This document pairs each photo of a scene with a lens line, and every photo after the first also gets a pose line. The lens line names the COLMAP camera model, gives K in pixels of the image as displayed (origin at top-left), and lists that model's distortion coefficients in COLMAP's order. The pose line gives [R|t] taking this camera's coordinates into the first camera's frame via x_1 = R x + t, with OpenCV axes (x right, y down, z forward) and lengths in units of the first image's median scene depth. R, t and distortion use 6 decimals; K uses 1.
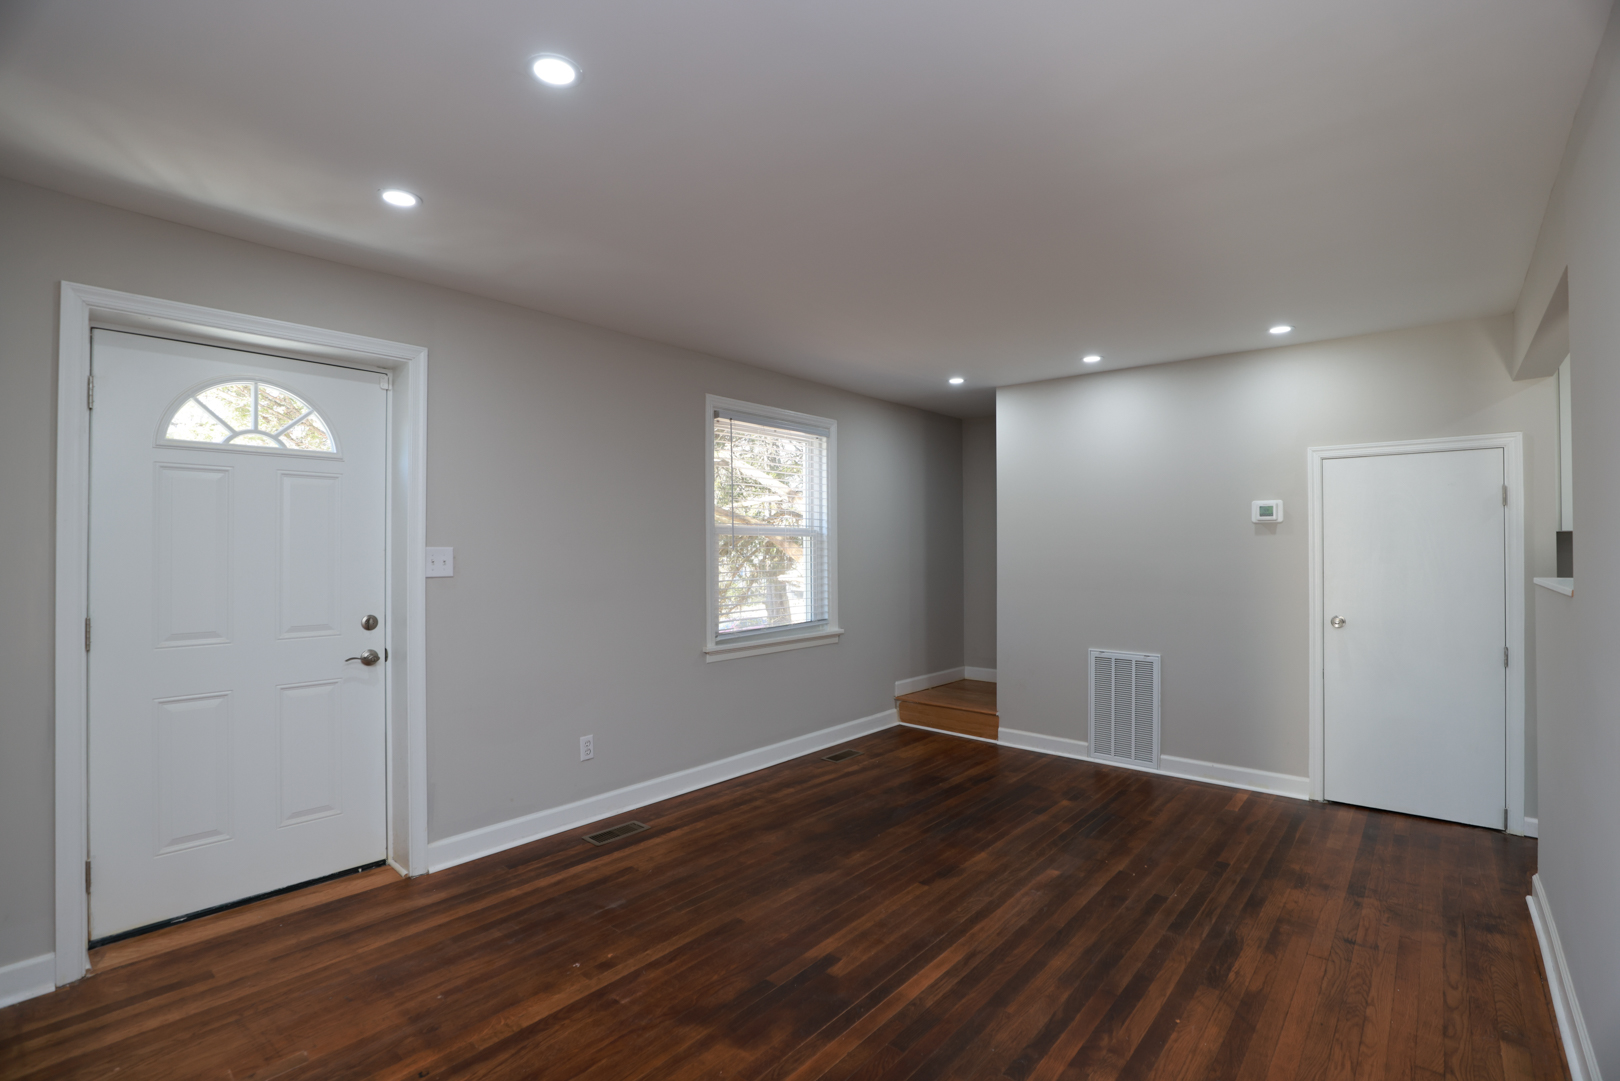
lens RADIAL K [[737.4, 0, 816.7], [0, 737.4, 547.8], [0, 0, 1]] dist [-0.039125, 0.008546]
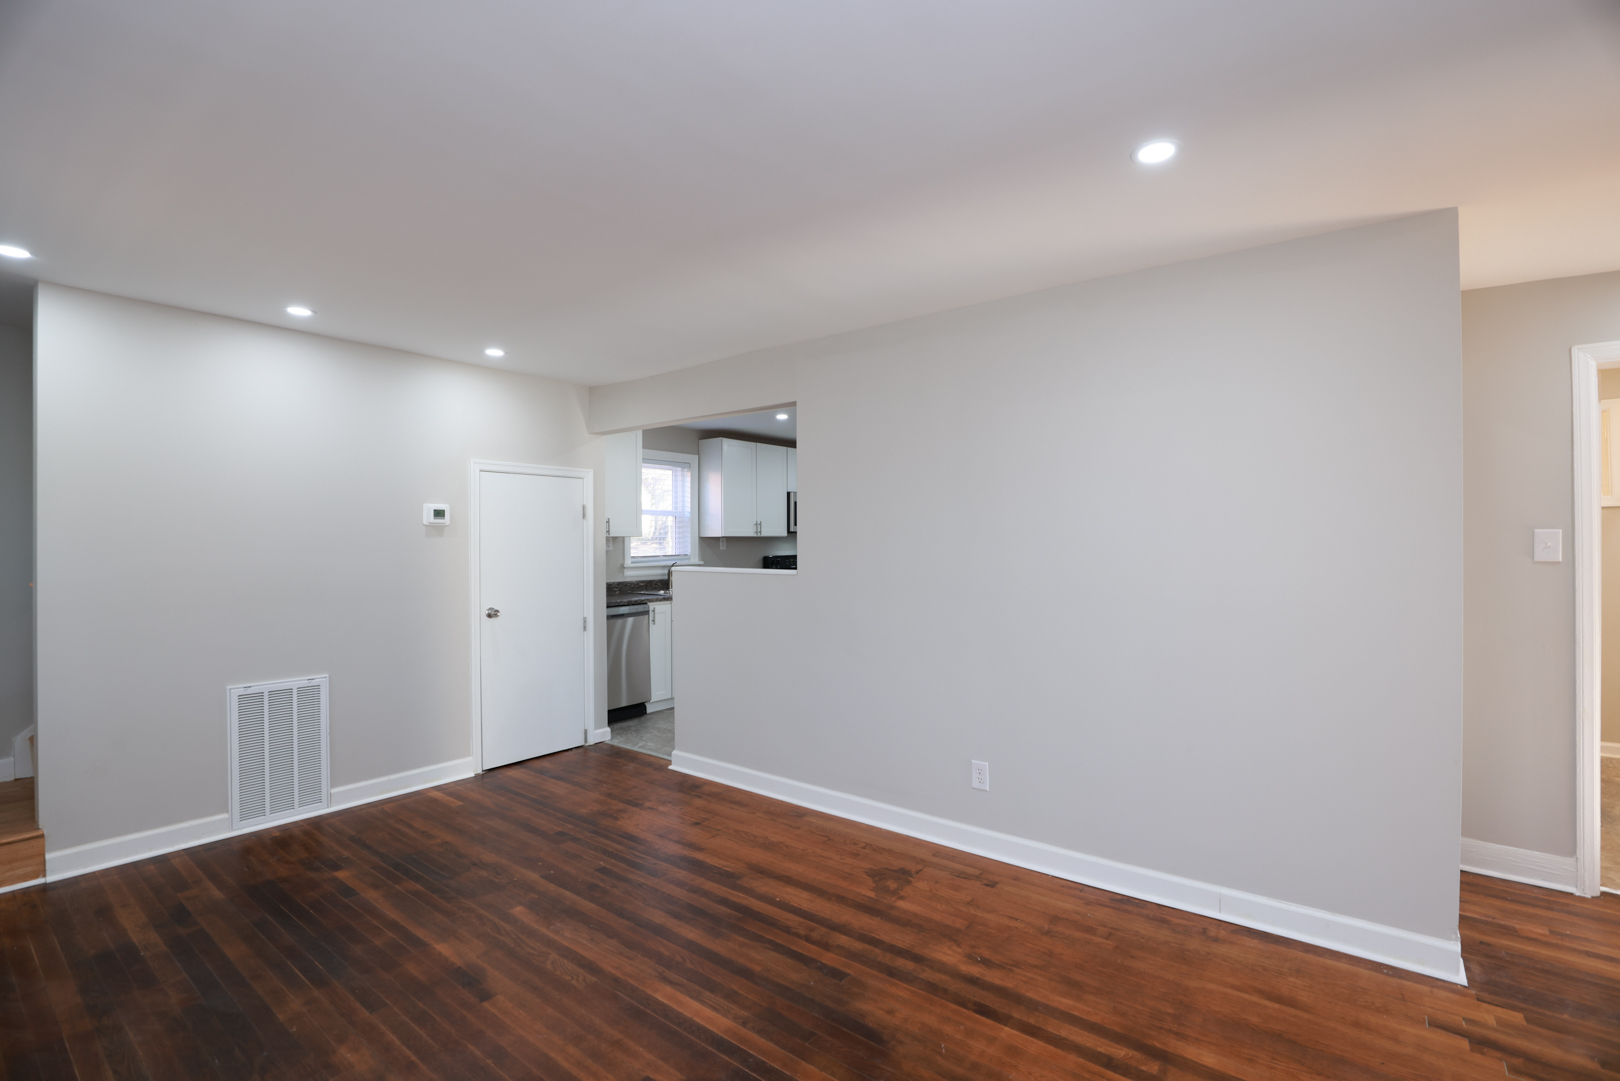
lens RADIAL K [[737.4, 0, 816.7], [0, 737.4, 547.8], [0, 0, 1]] dist [-0.039125, 0.008546]
pose [[-0.049596, -0.006645, 0.998747, -0.606745], [0.001456, 0.999976, 0.006725, -0.011898], [-0.998768, 0.001787, -0.049585, 0.685977]]
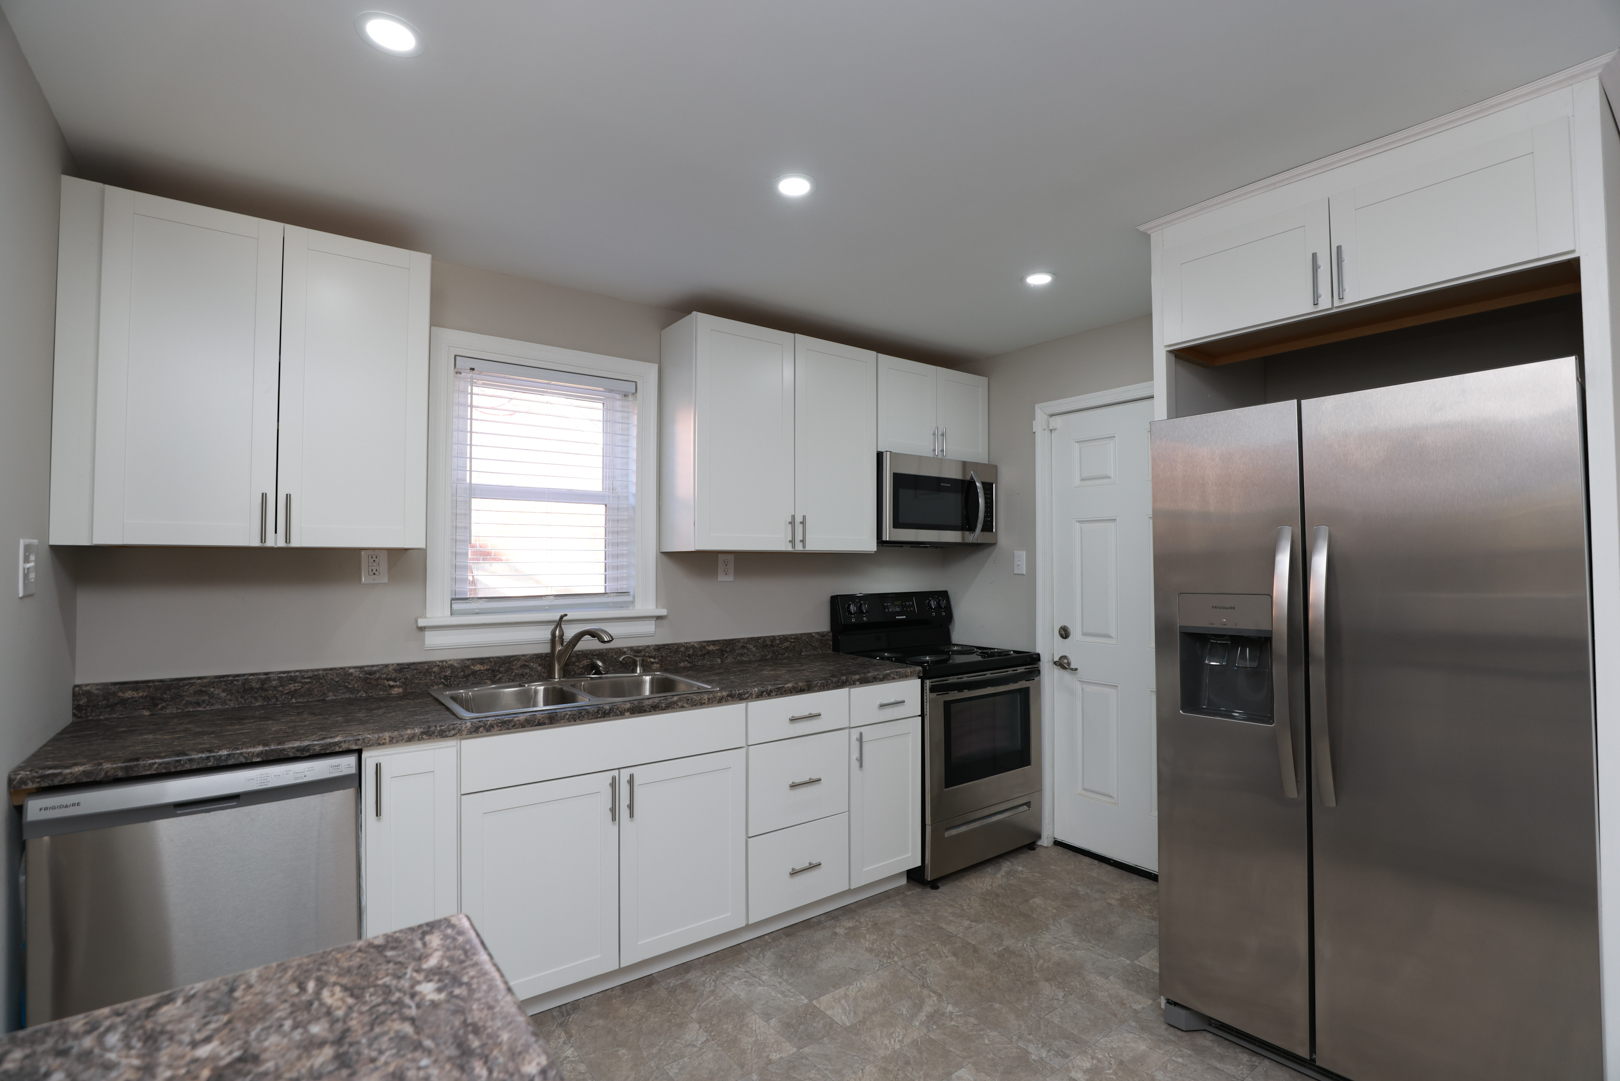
lens RADIAL K [[737.4, 0, 816.7], [0, 737.4, 547.8], [0, 0, 1]] dist [-0.039125, 0.008546]
pose [[0.200539, 0.021689, 0.979446, 0.838356], [-0.004605, 0.999765, -0.021196, -0.016003], [-0.979675, -0.000260, 0.200592, 0.522215]]
